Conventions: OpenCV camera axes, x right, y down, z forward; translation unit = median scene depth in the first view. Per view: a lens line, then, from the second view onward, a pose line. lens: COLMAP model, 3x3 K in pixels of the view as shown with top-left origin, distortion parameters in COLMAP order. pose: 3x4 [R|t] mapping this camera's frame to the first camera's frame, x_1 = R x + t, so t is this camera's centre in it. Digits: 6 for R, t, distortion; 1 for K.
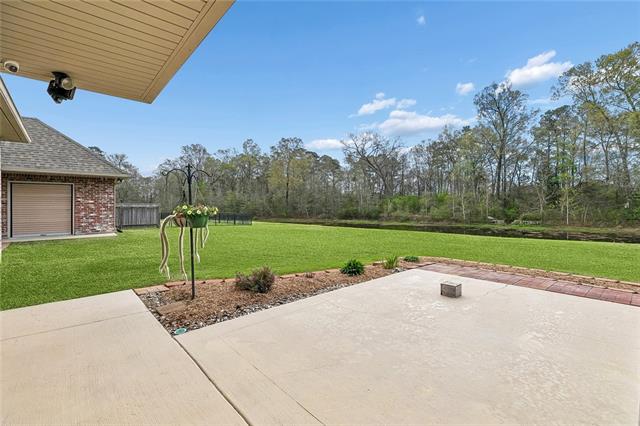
lens RADIAL K [[290.2, 0, 324.7], [0, 290.2, 212.0], [0, 0, 1]] dist [0.000676, 0.000155]
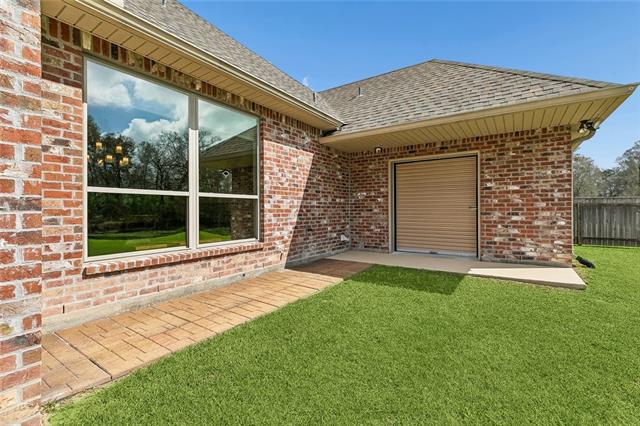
lens RADIAL K [[285.6, 0, 320.0], [0, 285.6, 203.1], [0, 0, 1]] dist [-0.000805, -0.000172]
pose [[0.237742, -0.019162, -0.971139, -0.102803], [-0.013529, 0.999643, -0.023036, 0.000108], [0.971234, 0.018615, 0.237398, 0.138262]]
